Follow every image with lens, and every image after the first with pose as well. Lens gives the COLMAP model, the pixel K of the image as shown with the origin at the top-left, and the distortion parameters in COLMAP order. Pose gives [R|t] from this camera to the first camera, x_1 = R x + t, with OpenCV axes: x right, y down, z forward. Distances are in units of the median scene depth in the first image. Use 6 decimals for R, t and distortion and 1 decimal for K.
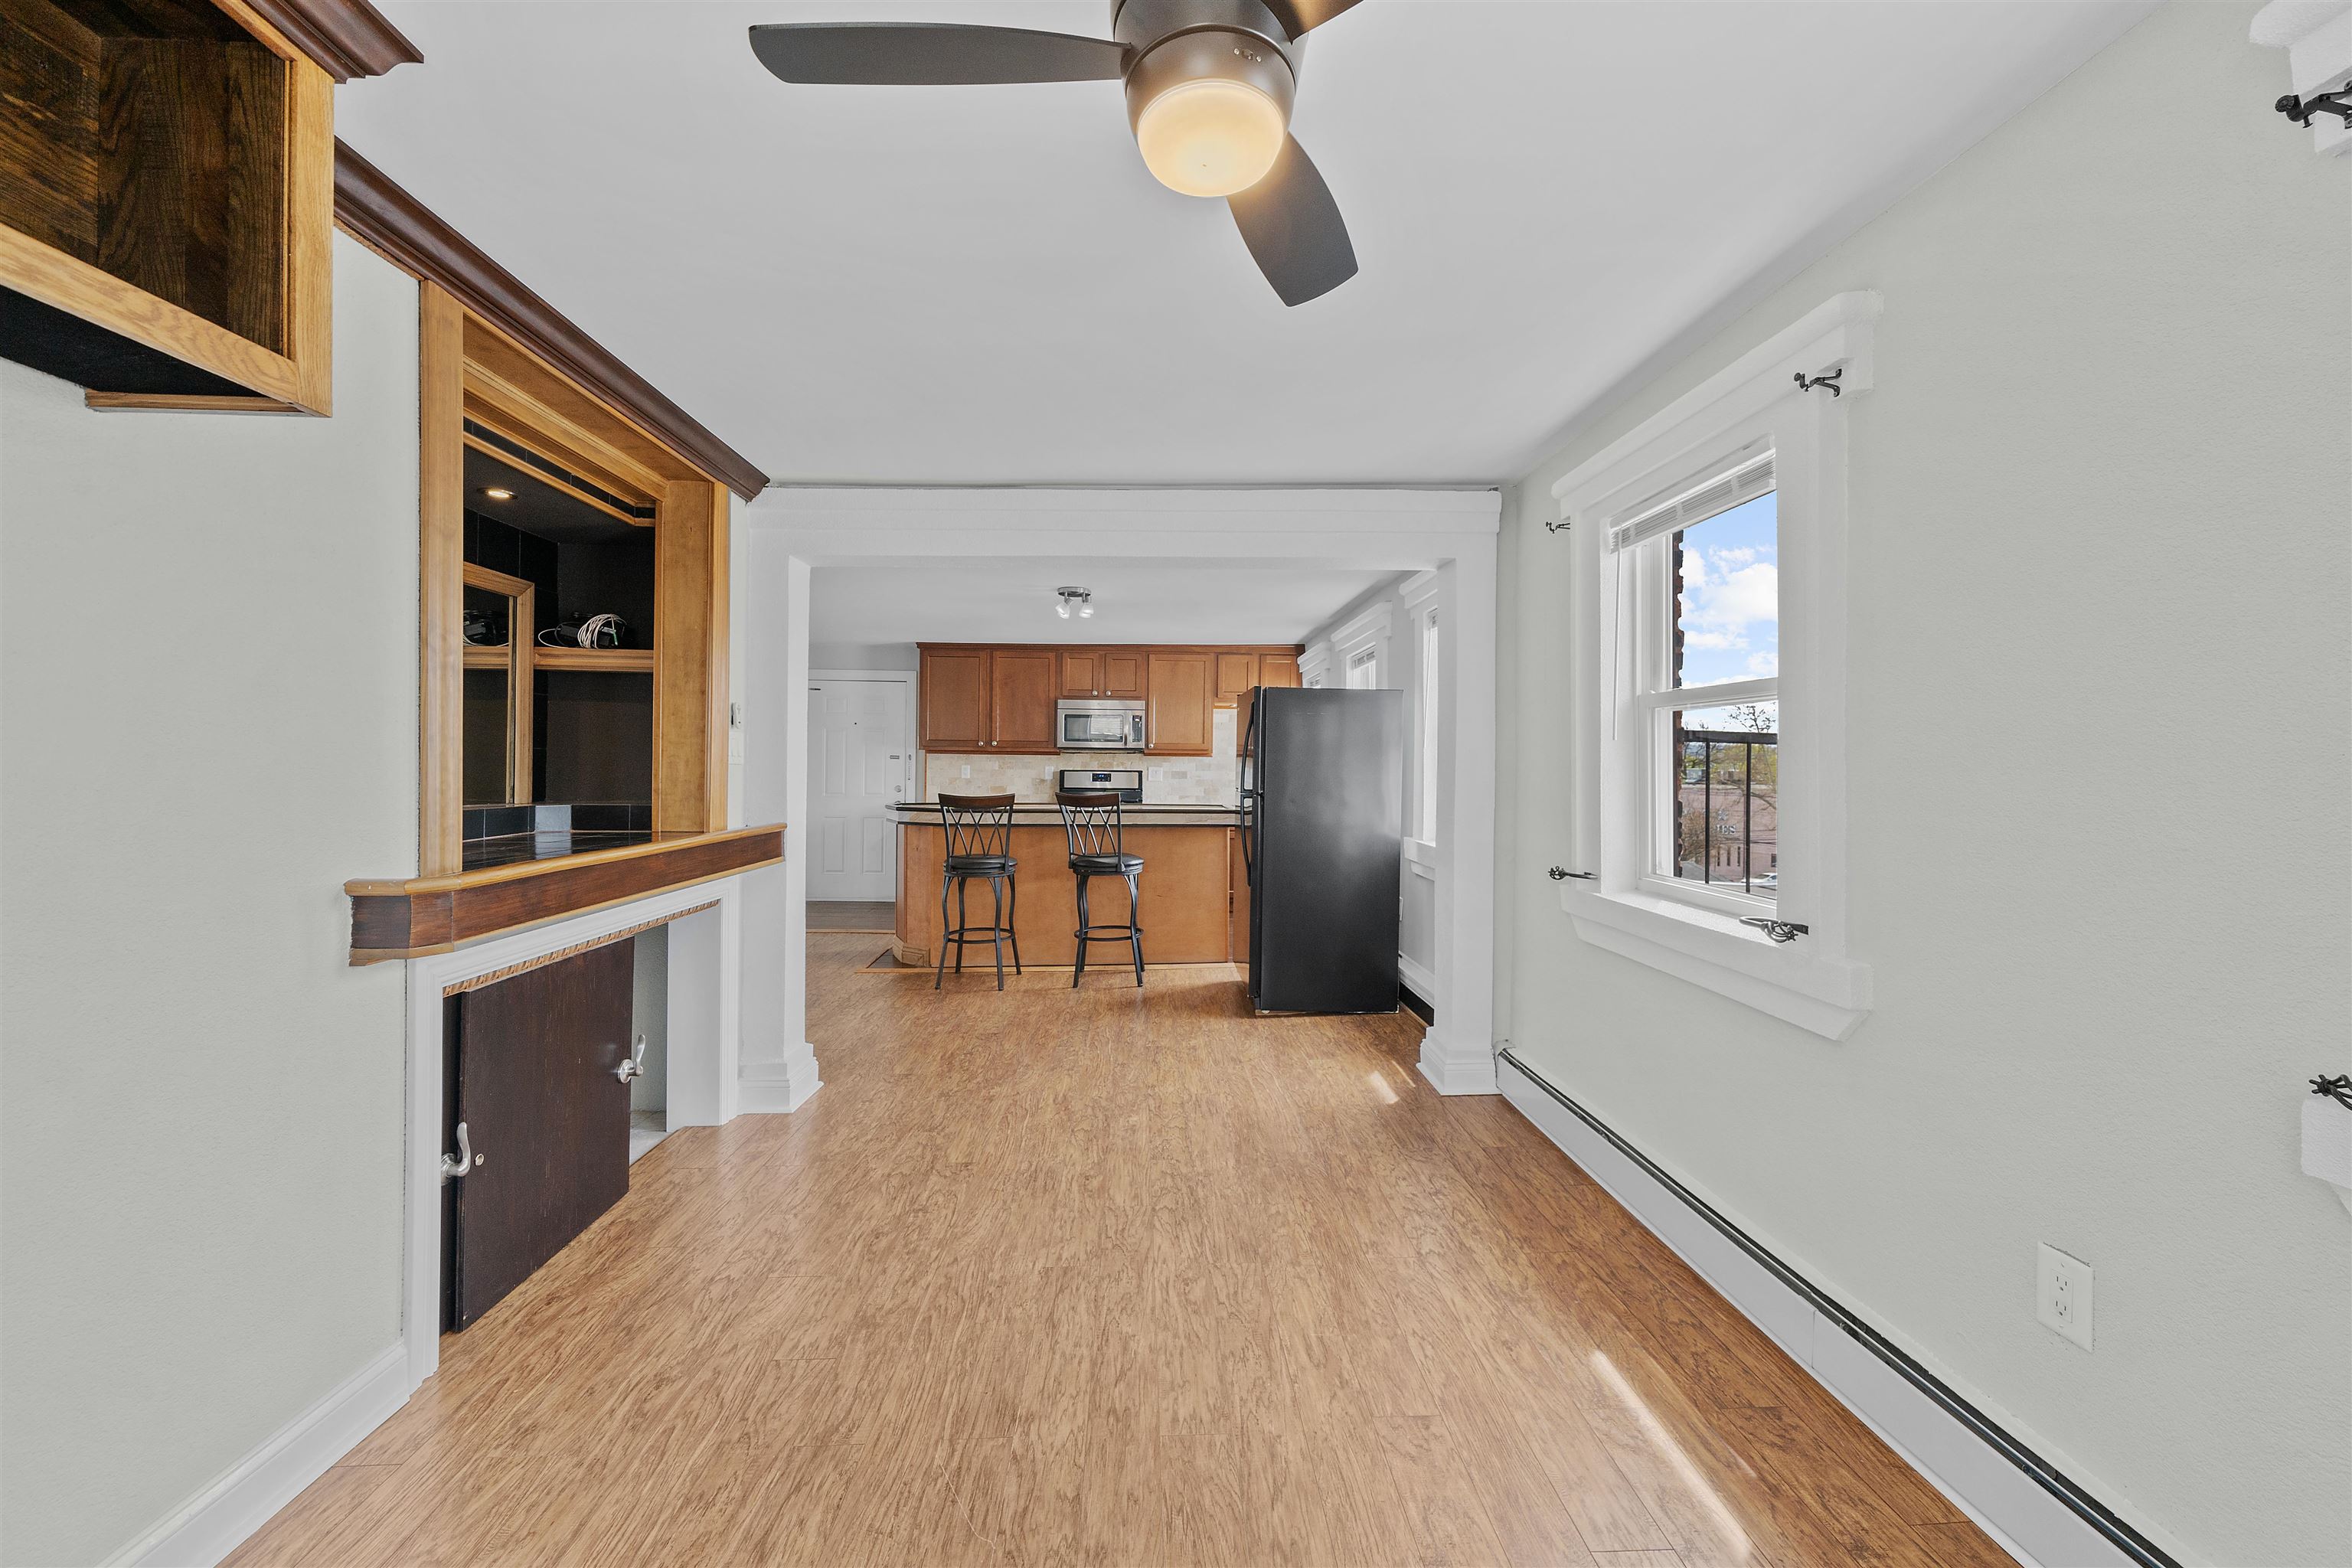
lens RADIAL K [[891.5, 0, 1173.4], [0, 891.5, 767.0], [0, 0, 1]] dist [0.006899, -0.000432]
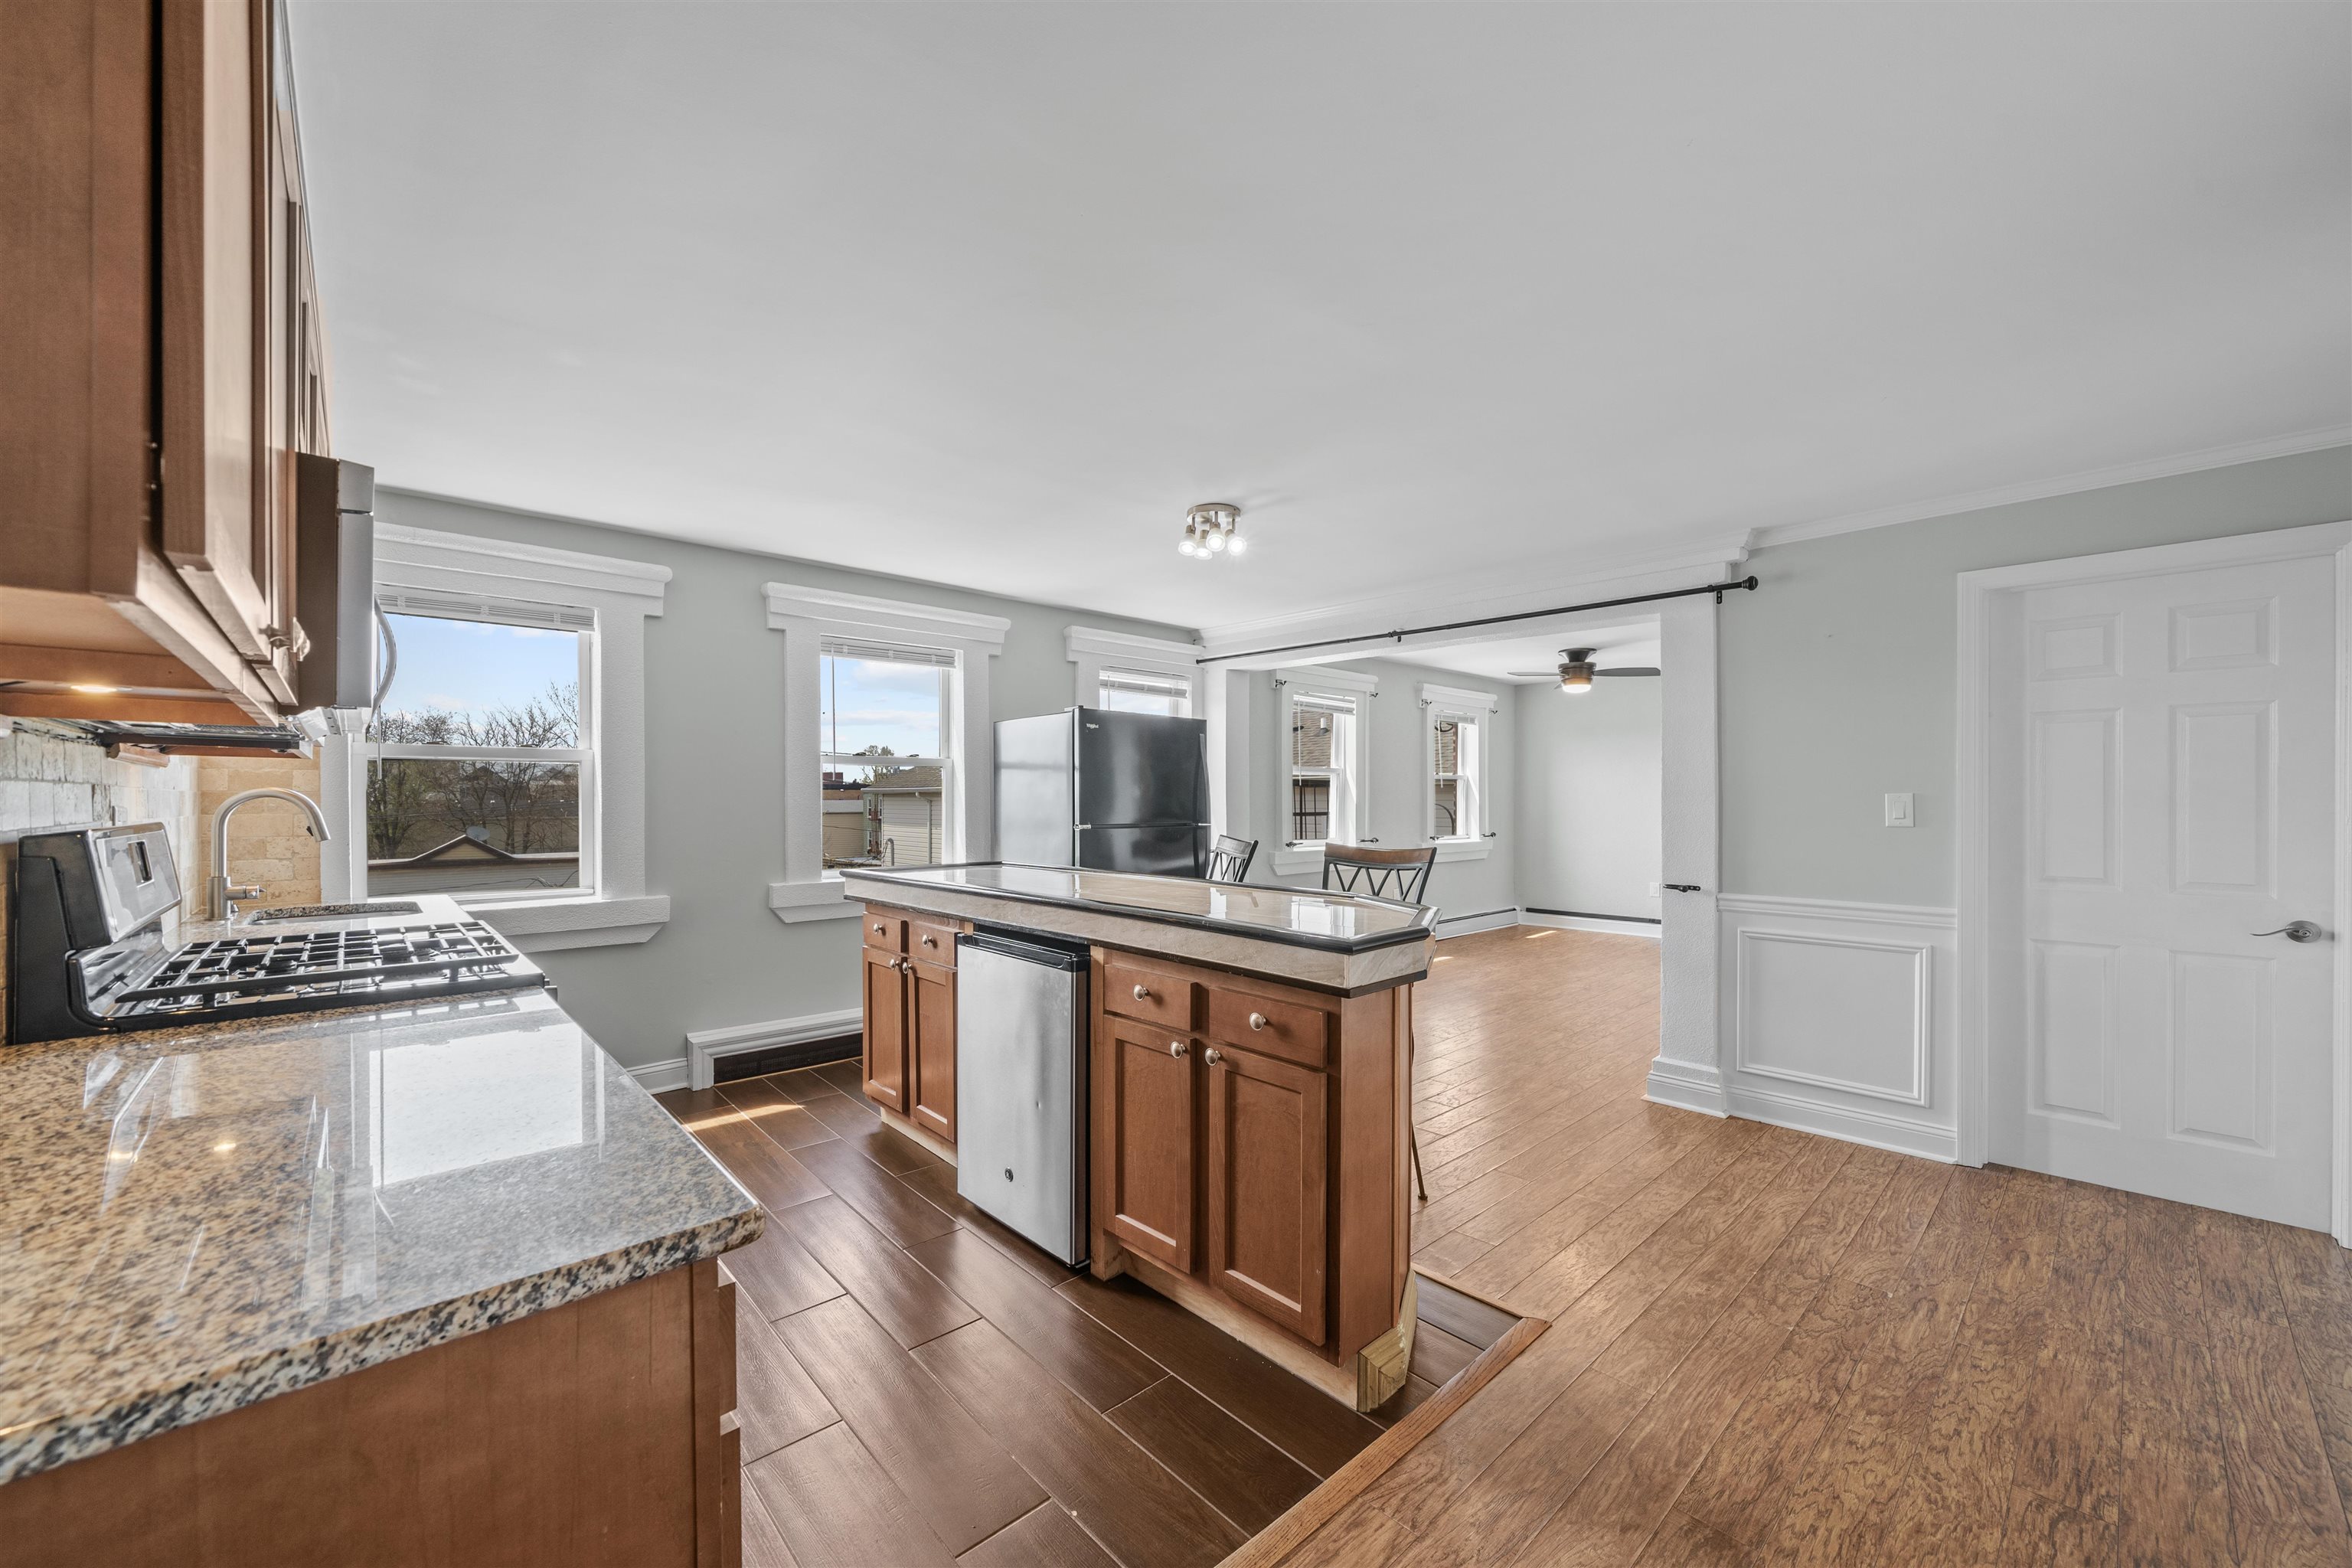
lens RADIAL K [[890.0, 0, 1158.1], [0, 890.0, 803.4], [0, 0, 1]] dist [-0.000129, -0.000043]
pose [[-0.636799, -0.012428, 0.770930, -0.815378], [-0.002603, 0.999899, 0.013970, -0.010089], [-0.771026, 0.006890, -0.636767, 2.062439]]
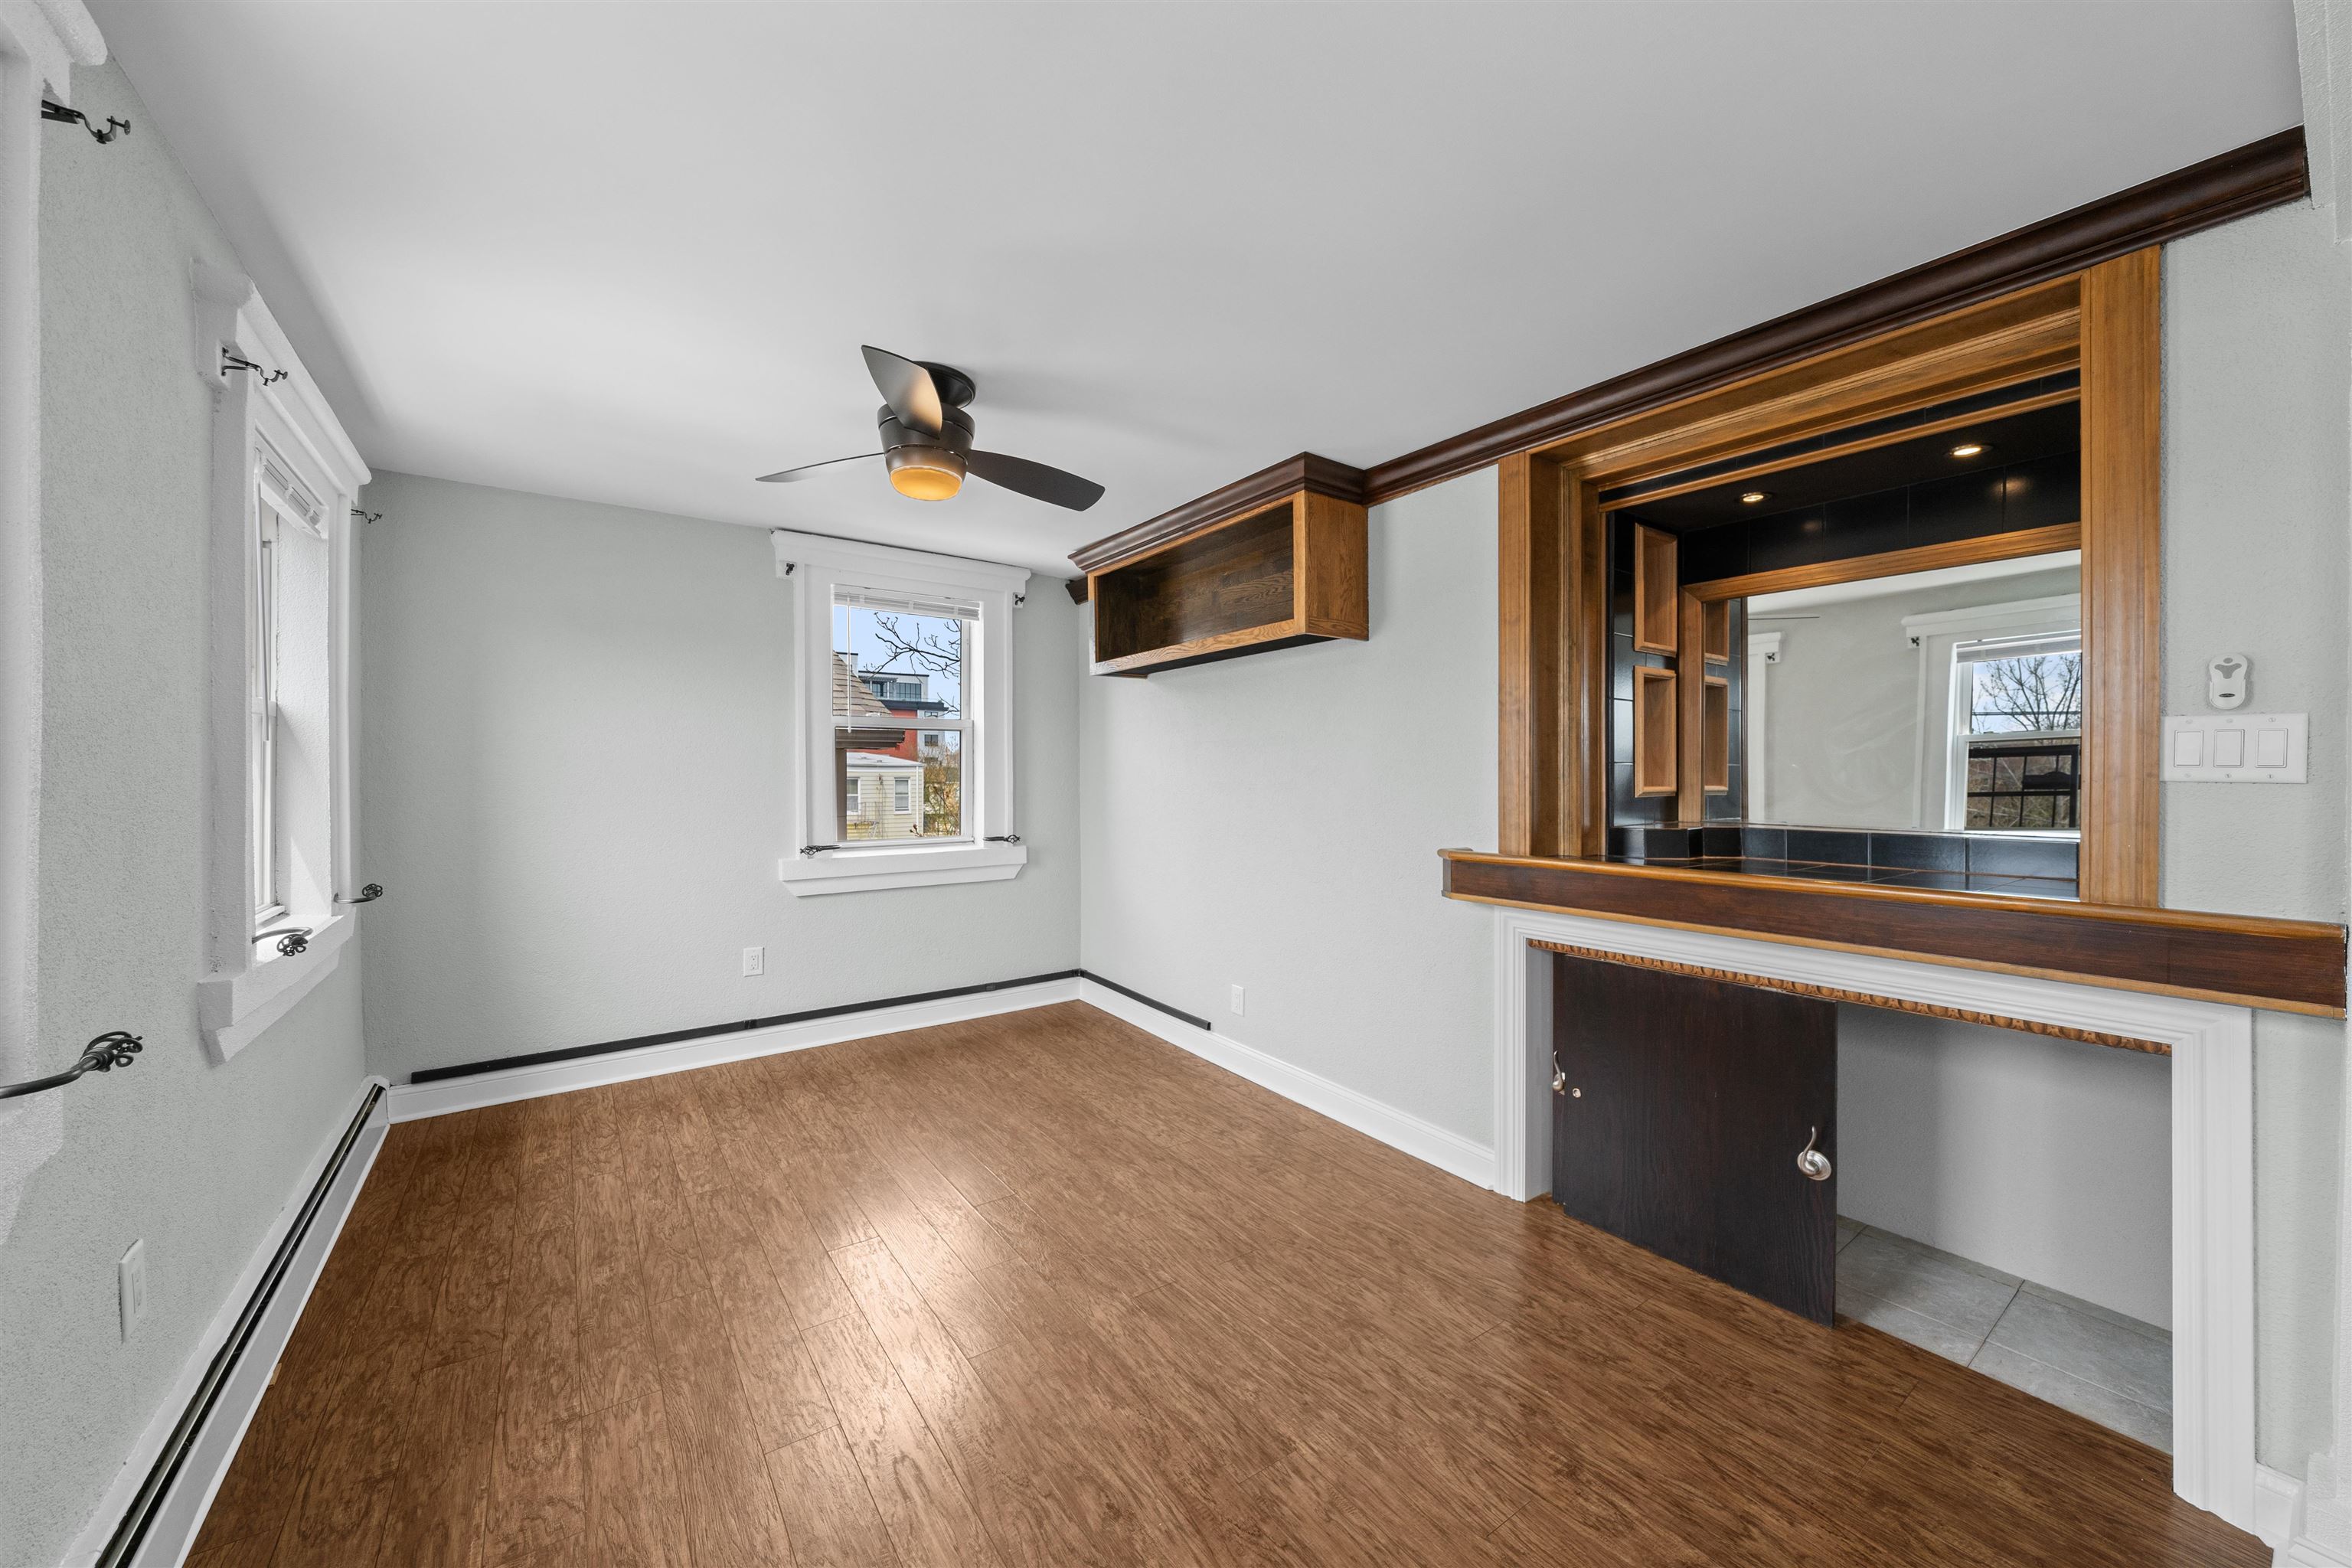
lens RADIAL K [[866.2, 0, 1166.2], [0, 866.2, 781.5], [0, 0, 1]] dist [-0.000732, -0.000209]
pose [[-0.838937, -0.006633, -0.544188, 0.209354], [-0.008791, 0.999960, 0.001365, 0.000912], [0.544157, 0.005929, -0.838962, 0.940291]]
